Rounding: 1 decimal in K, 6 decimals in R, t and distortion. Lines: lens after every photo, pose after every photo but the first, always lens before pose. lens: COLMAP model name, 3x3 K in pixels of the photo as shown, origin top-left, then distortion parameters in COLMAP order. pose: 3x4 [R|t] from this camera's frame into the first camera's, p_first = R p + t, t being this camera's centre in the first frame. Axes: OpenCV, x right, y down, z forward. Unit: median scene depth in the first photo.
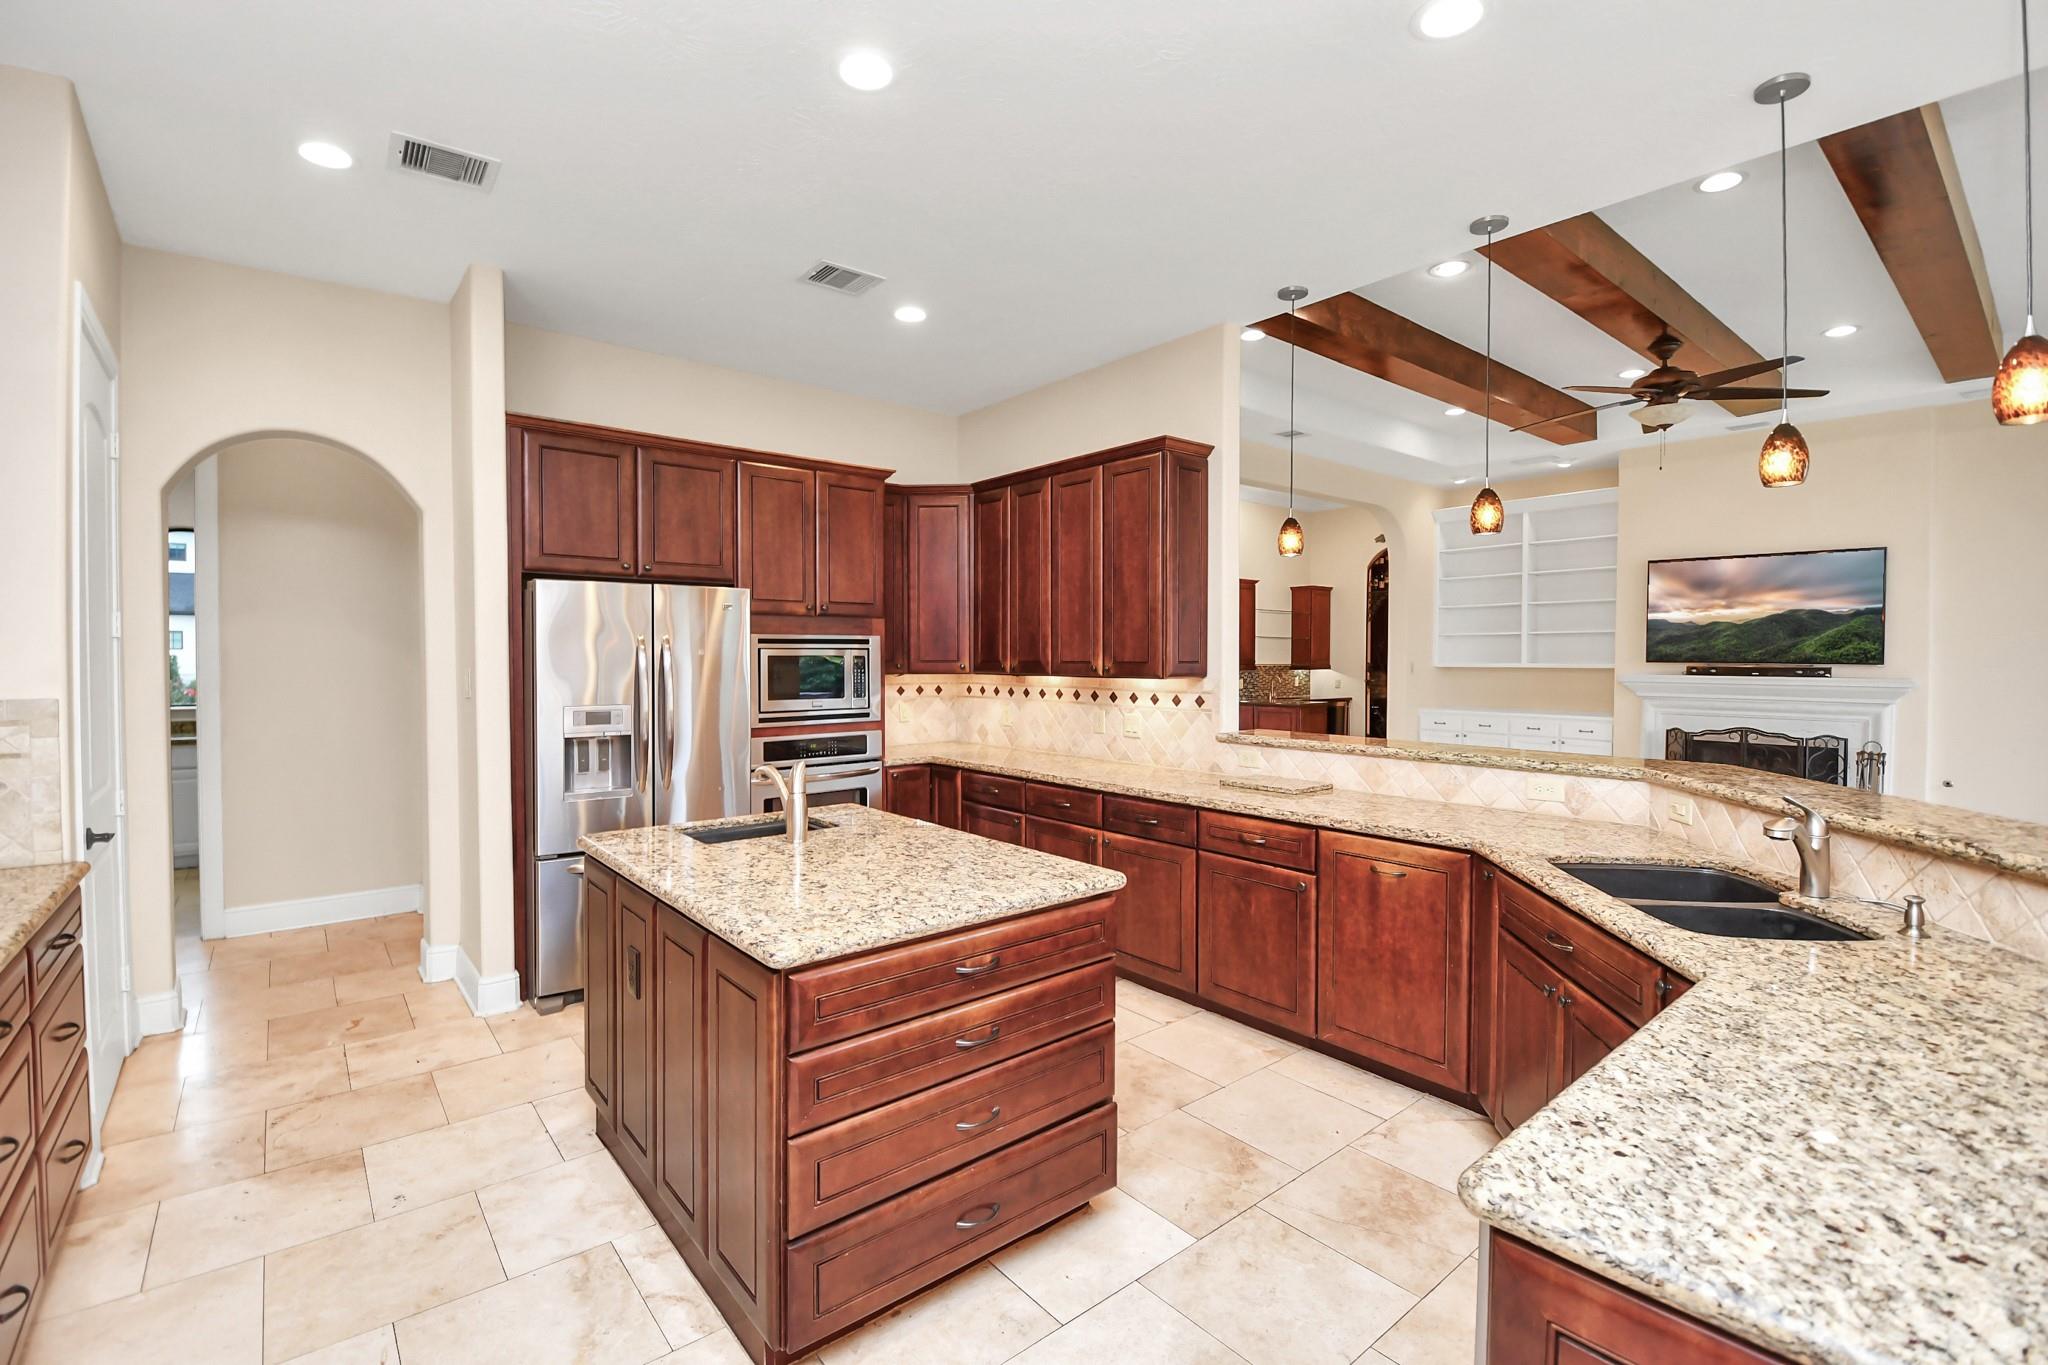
lens RADIAL K [[900.4, 0, 1017.1], [0, 900.4, 669.8], [0, 0, 1]] dist [-0.002264, -0.009952]
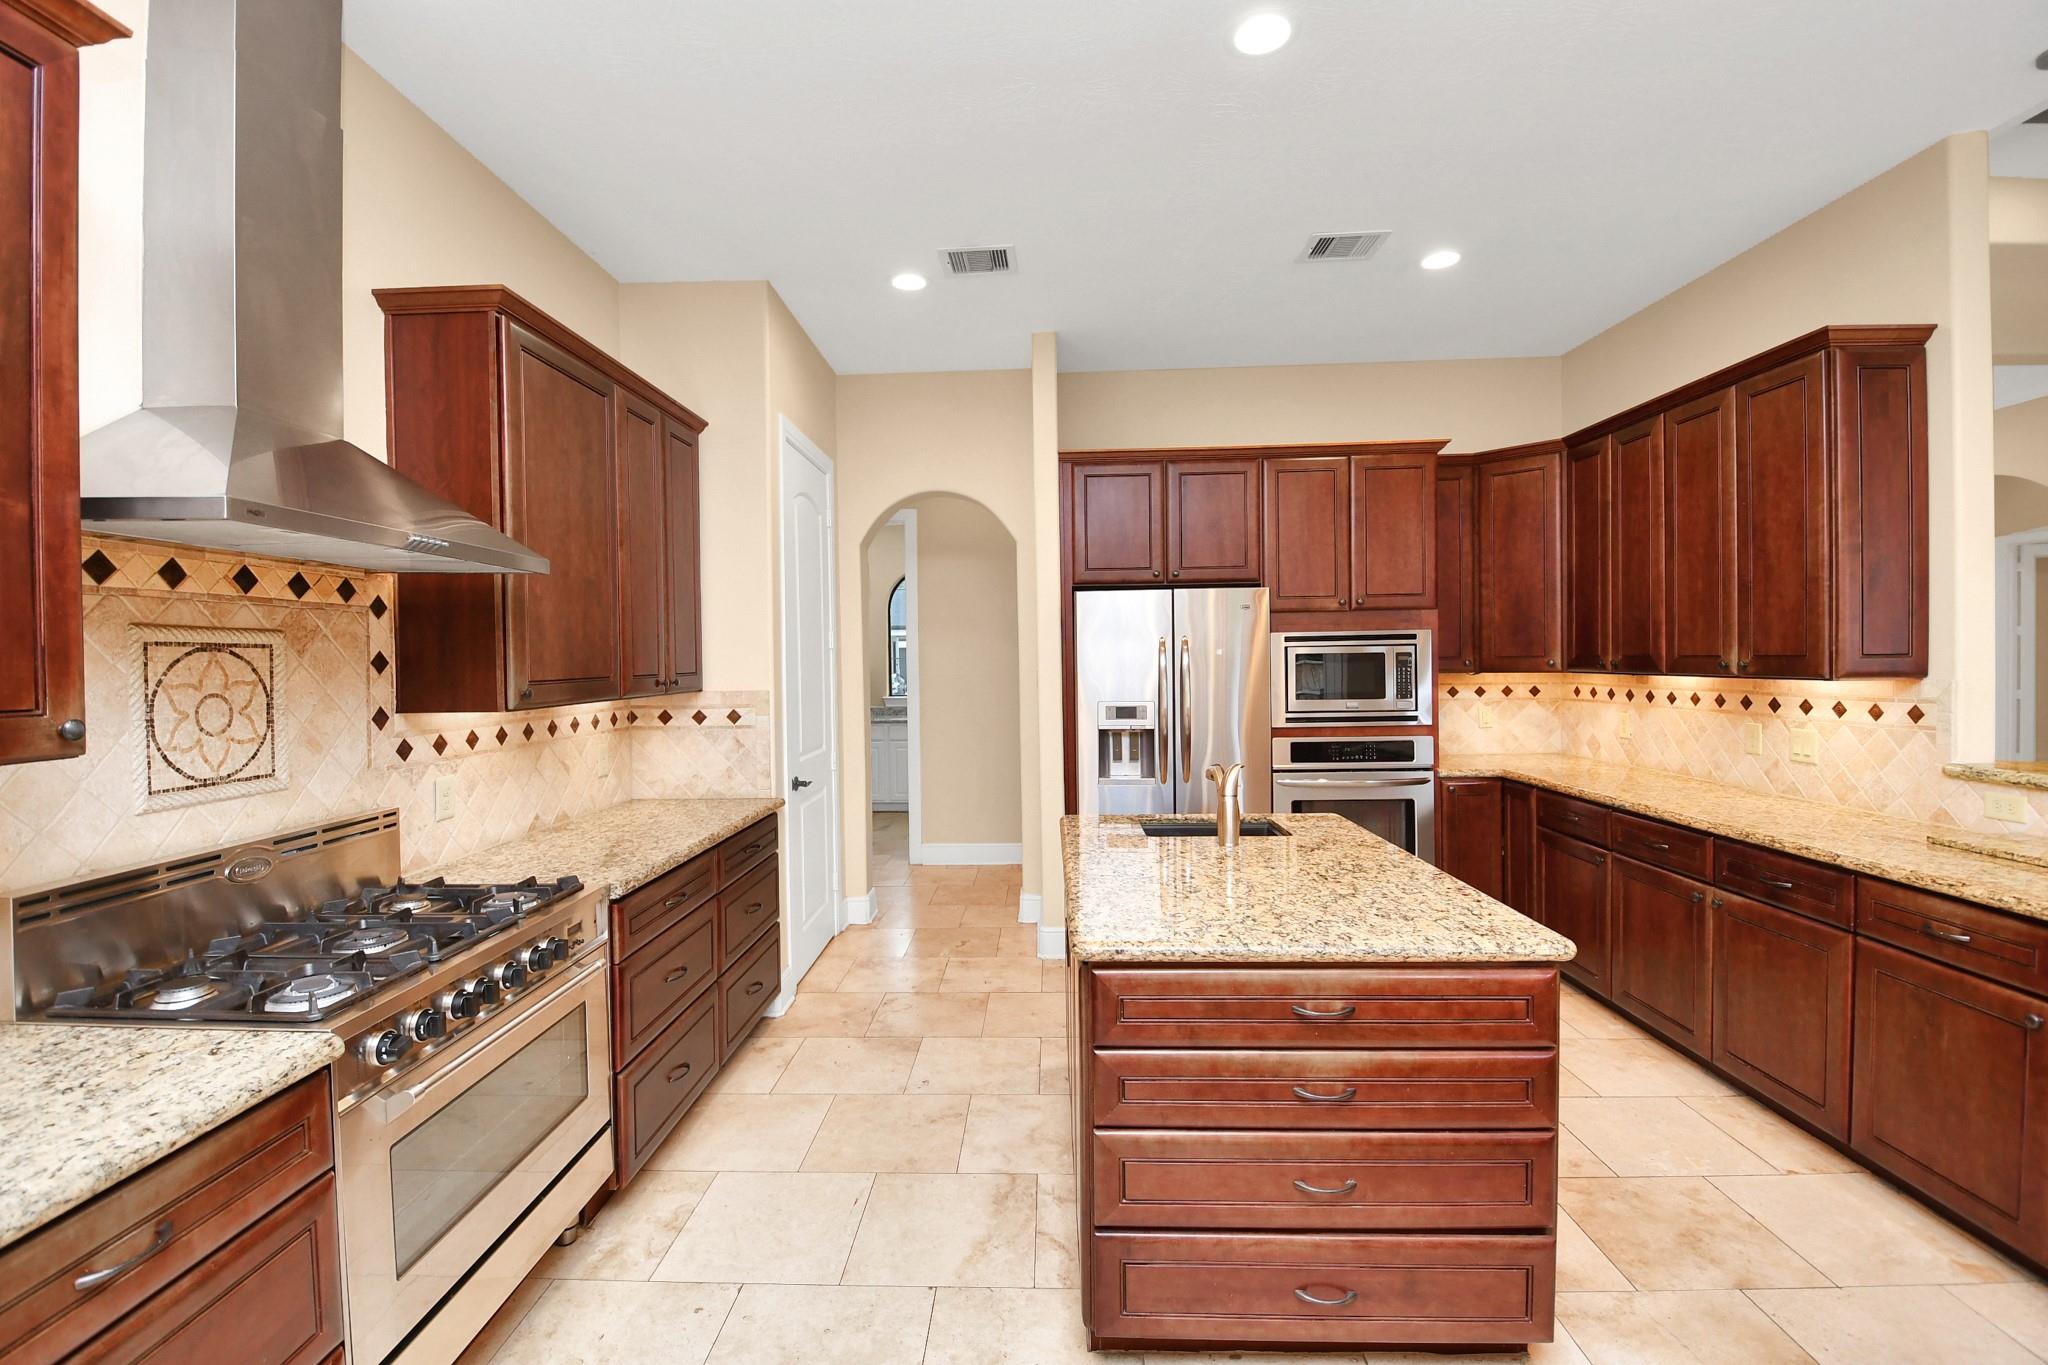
lens RADIAL K [[900.4, 0, 1020.8], [0, 900.4, 674.3], [0, 0, 1]] dist [-0.002264, -0.009952]
pose [[0.742737, 0.001099, -0.669582, 0.163615], [0.005528, 0.999955, 0.007773, -0.003218], [0.669560, -0.009474, 0.742698, 0.079250]]
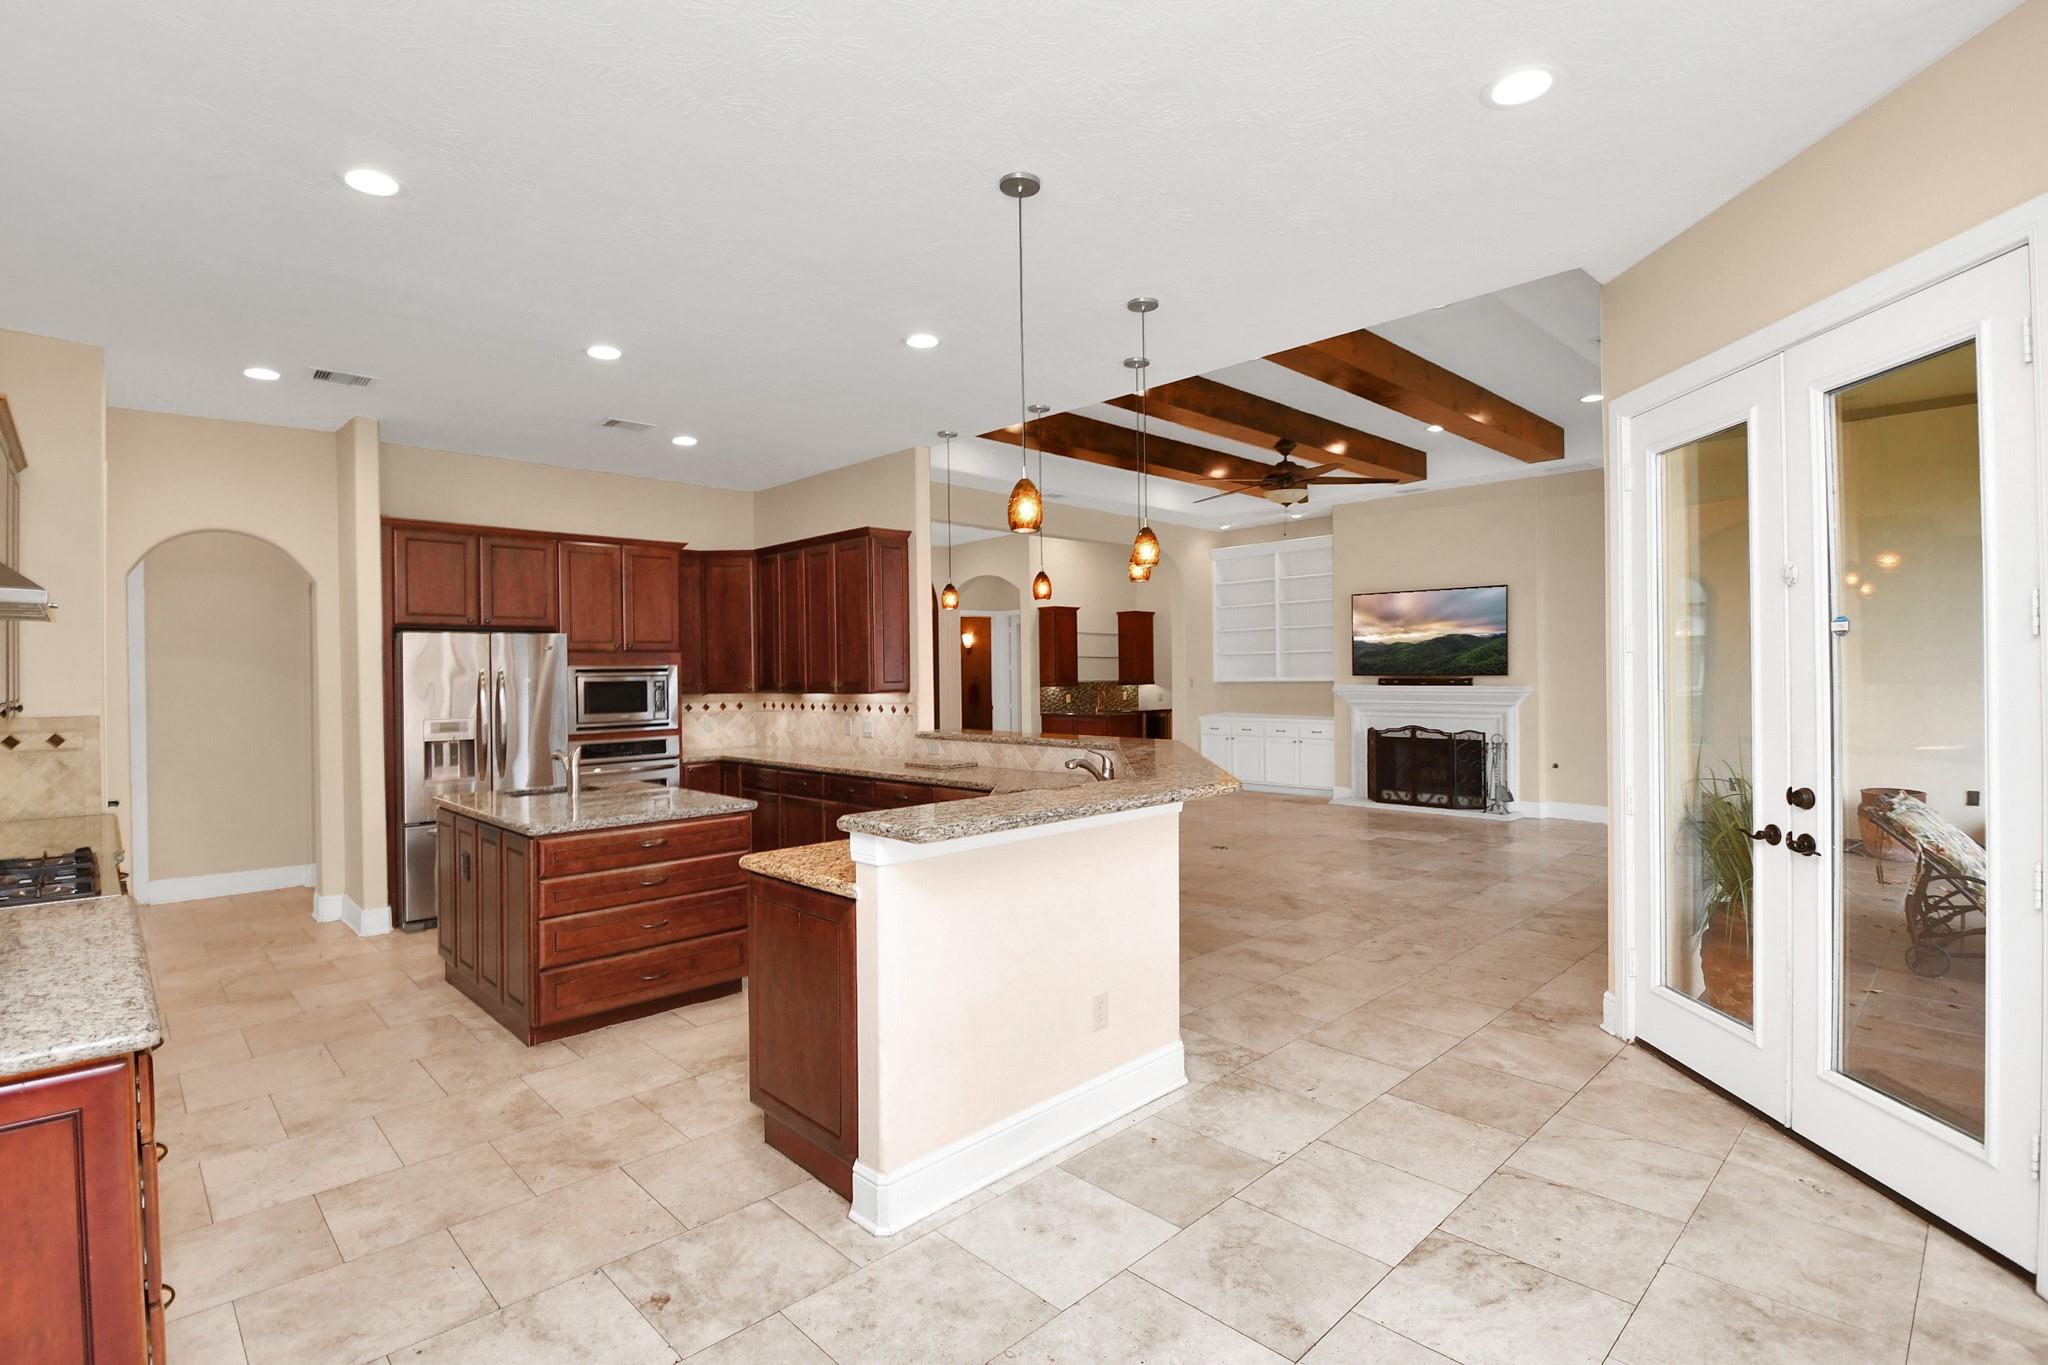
lens RADIAL K [[963.8, 0, 1077.1], [0, 963.8, 671.6], [0, 0, 1]] dist [-0.004008, -0.005970]
pose [[0.992218, -0.012913, 0.123841, 0.305842], [0.014975, 0.999764, -0.015733, 0.003325], [-0.123609, 0.017465, 0.992177, -0.584461]]
